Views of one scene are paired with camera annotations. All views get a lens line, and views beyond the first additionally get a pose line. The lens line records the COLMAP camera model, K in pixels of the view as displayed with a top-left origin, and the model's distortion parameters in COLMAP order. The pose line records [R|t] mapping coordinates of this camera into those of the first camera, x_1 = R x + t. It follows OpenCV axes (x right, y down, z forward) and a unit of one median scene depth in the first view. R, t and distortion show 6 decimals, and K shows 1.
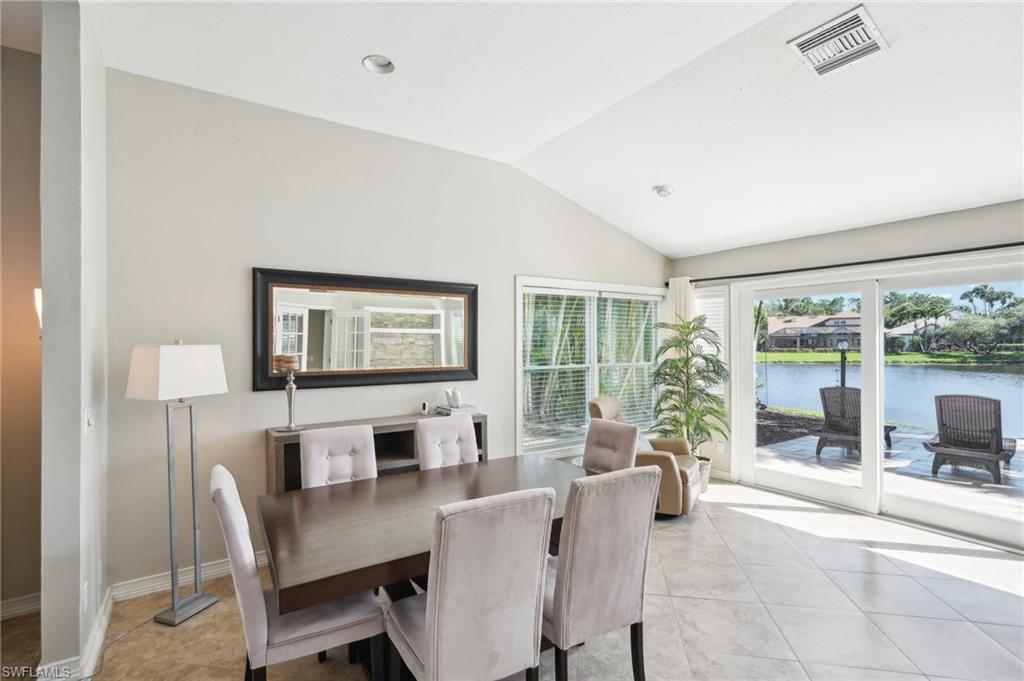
lens RADIAL K [[476.8, 0, 511.8], [0, 476.8, 342.7], [0, 0, 1]] dist [-0.008952, 0.004270]
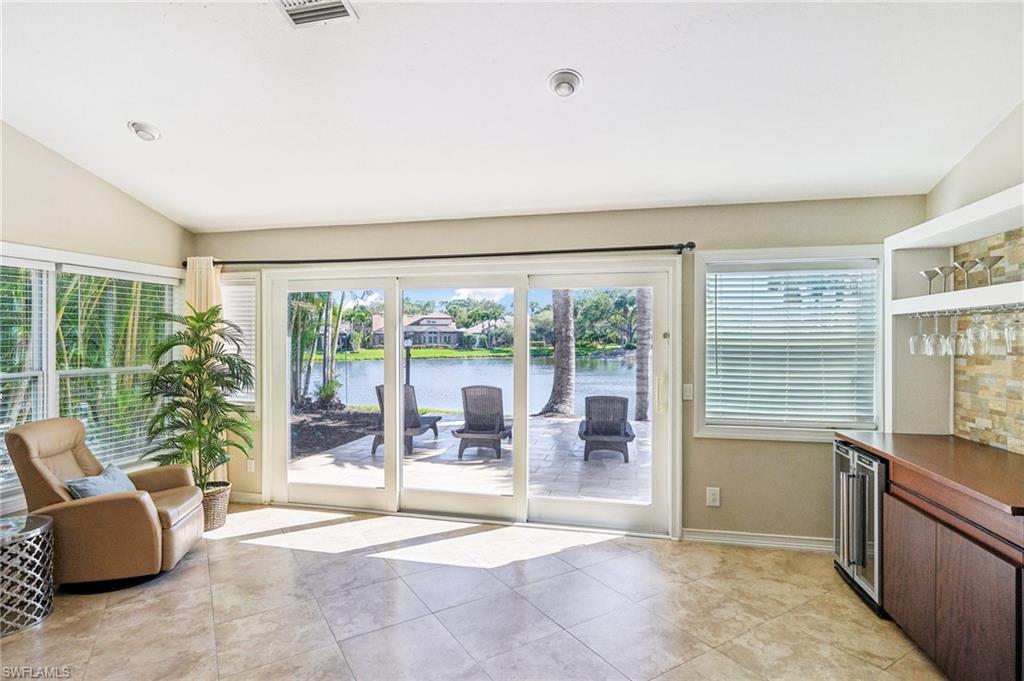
lens RADIAL K [[509.3, 0, 509.2], [0, 509.3, 339.0], [0, 0, 1]] dist [-0.012247, 0.000968]
pose [[0.731009, 0.003963, 0.682357, 0.162810], [-0.002868, 0.999992, -0.002734, -0.000499], [-0.682362, 0.000042, 0.731014, 0.041637]]
